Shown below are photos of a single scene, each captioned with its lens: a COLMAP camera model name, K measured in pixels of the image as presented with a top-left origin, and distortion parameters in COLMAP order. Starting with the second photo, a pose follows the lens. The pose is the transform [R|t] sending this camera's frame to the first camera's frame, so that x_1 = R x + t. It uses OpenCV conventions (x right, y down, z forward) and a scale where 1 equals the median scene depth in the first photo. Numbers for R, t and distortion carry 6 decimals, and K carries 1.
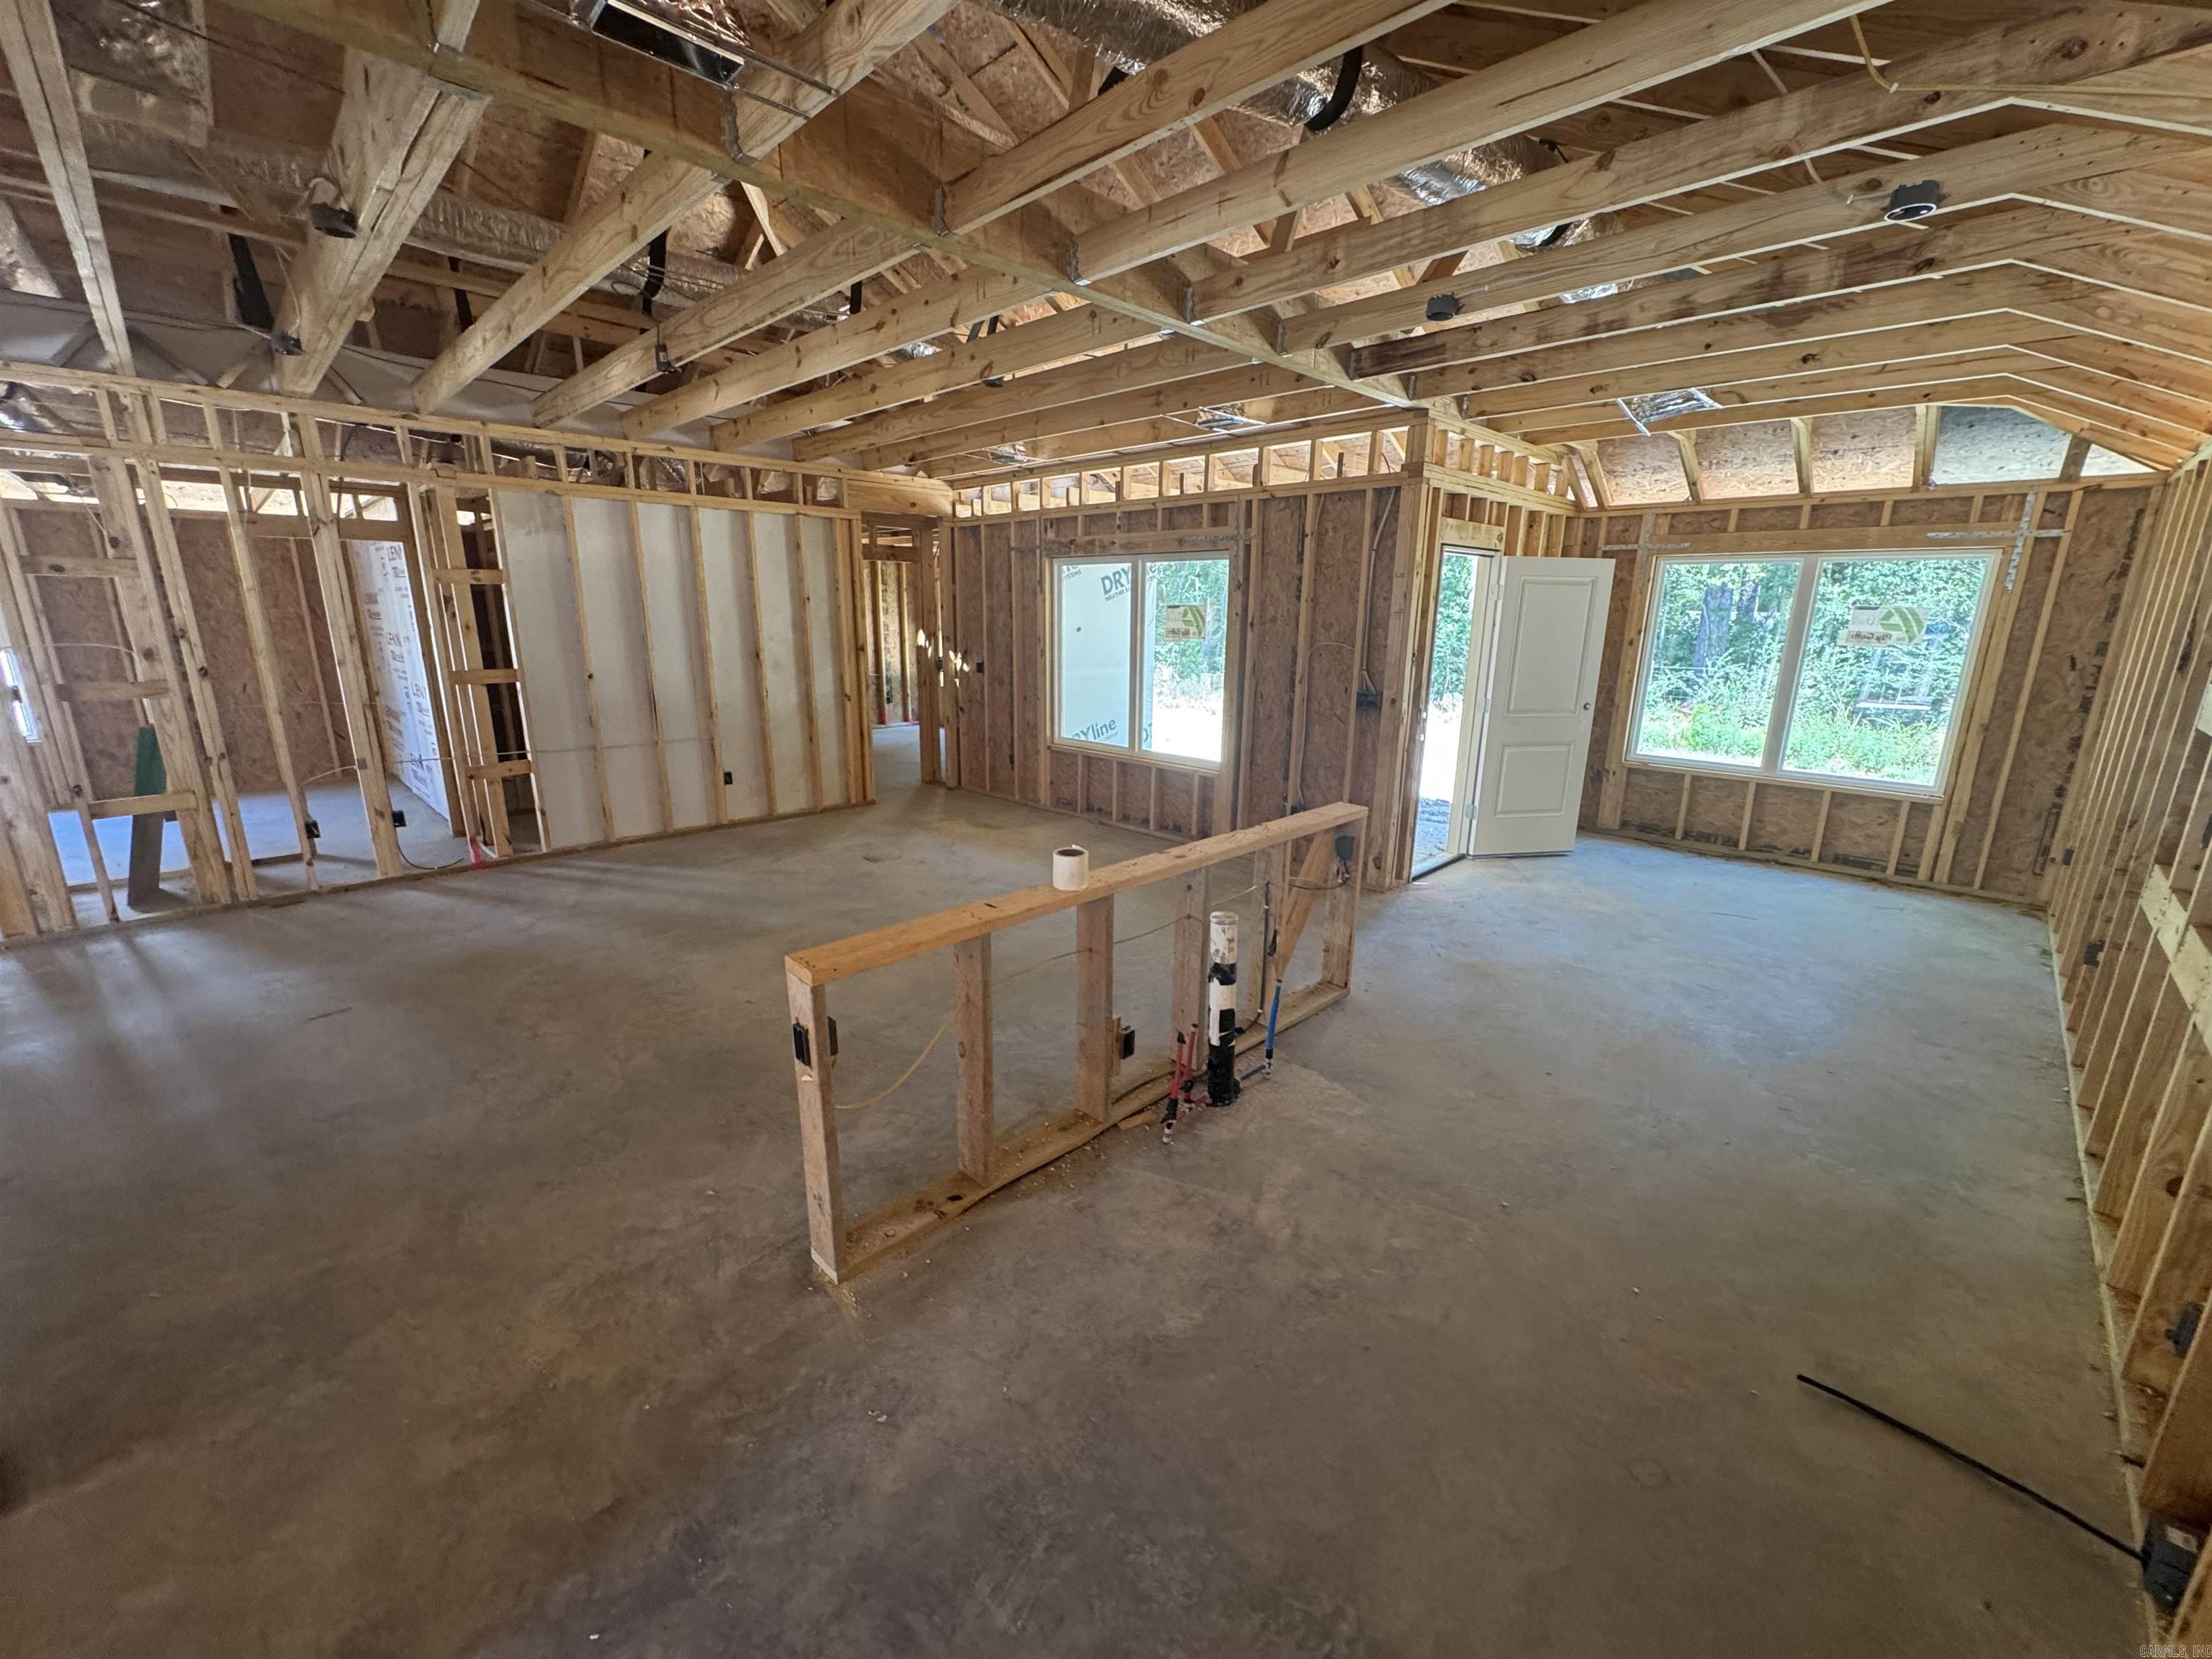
lens RADIAL K [[887.1, 0, 1096.3], [0, 887.1, 837.1], [0, 0, 1]] dist [-0.009308, -0.000119]
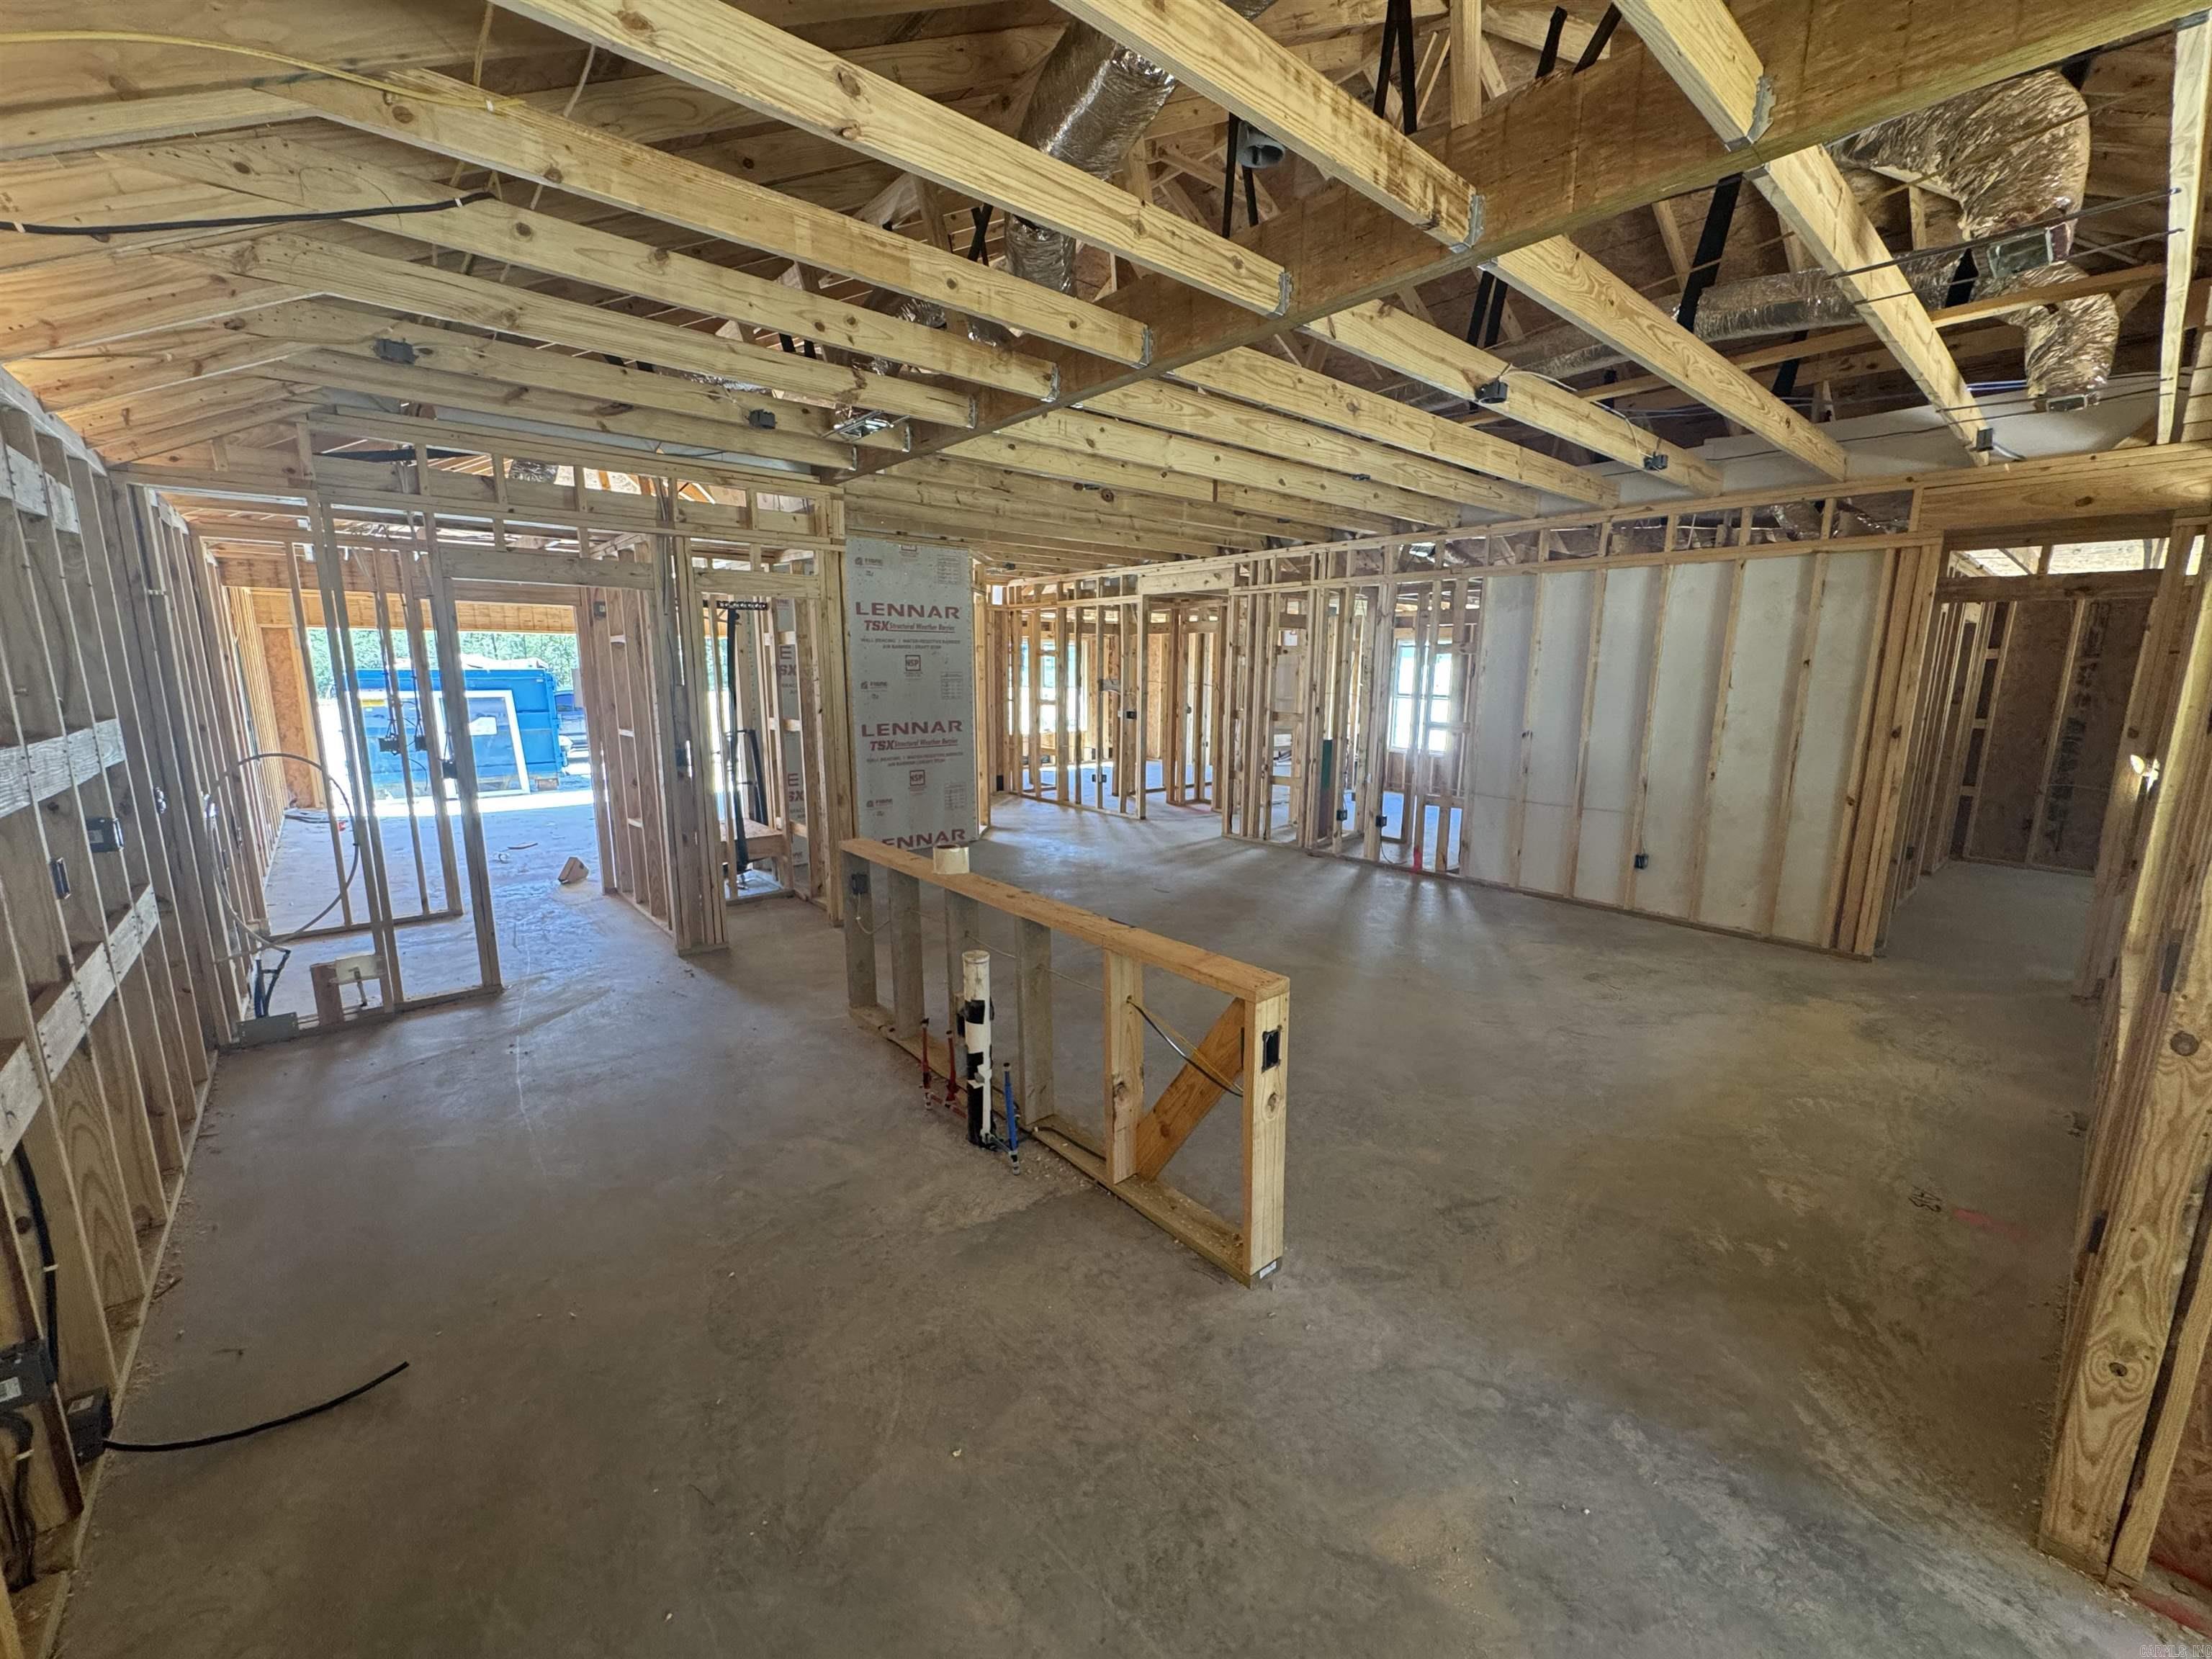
lens RADIAL K [[887.1, 0, 1096.3], [0, 887.1, 837.1], [0, 0, 1]] dist [-0.009308, -0.000119]
pose [[-0.077892, 0.179094, -0.980744, 0.541374], [-0.255788, 0.947213, 0.193287, -0.133592], [0.963590, 0.265918, -0.027971, 0.540183]]
